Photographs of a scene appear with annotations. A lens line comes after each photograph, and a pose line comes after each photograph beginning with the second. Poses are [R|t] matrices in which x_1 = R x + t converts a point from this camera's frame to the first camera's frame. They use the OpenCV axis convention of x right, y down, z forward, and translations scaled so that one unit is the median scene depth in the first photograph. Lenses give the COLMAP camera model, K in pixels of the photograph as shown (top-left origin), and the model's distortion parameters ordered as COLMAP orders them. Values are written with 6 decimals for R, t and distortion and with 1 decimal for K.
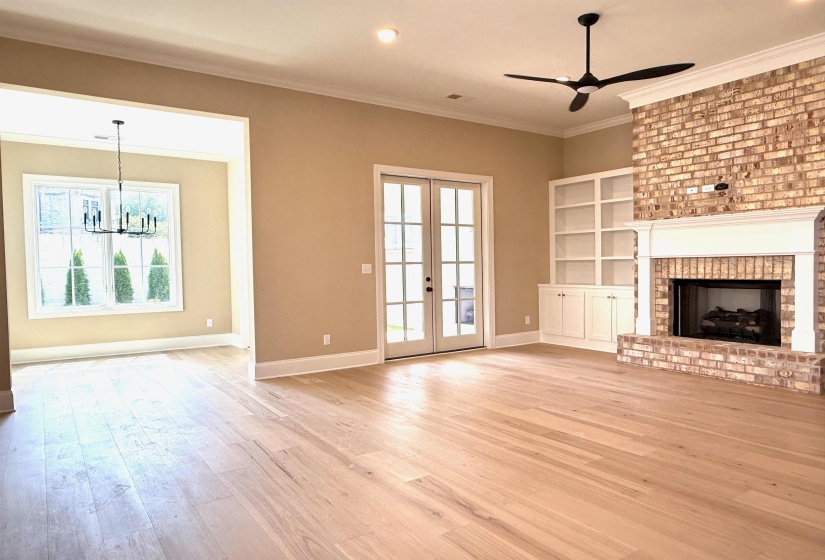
lens RADIAL K [[539.0, 0, 409.3], [0, 539.0, 283.4], [0, 0, 1]] dist [-0.001251, 0.002389]
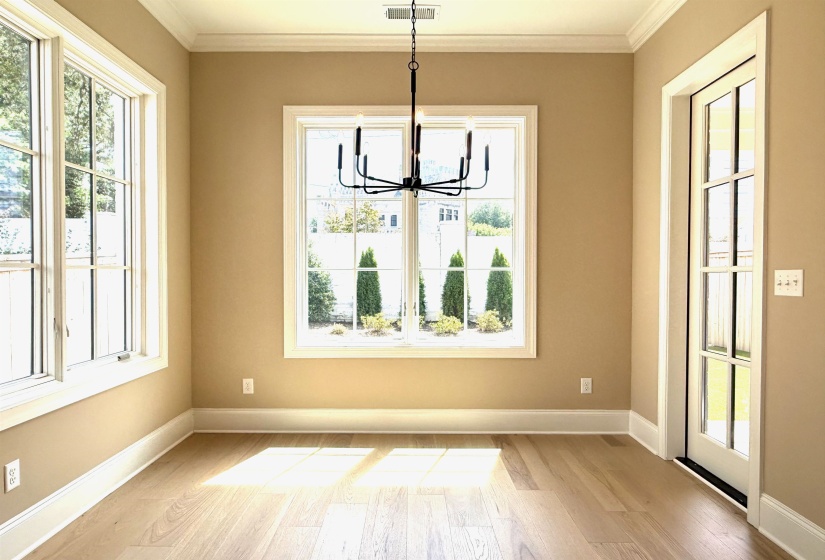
lens RADIAL K [[539.0, 0, 409.3], [0, 539.0, 283.4], [0, 0, 1]] dist [-0.001251, 0.002389]
pose [[0.822470, 0.027883, -0.568124, -0.128719], [-0.033289, 0.999445, 0.000860, -0.008577], [0.567833, 0.018205, 0.822942, 0.285330]]
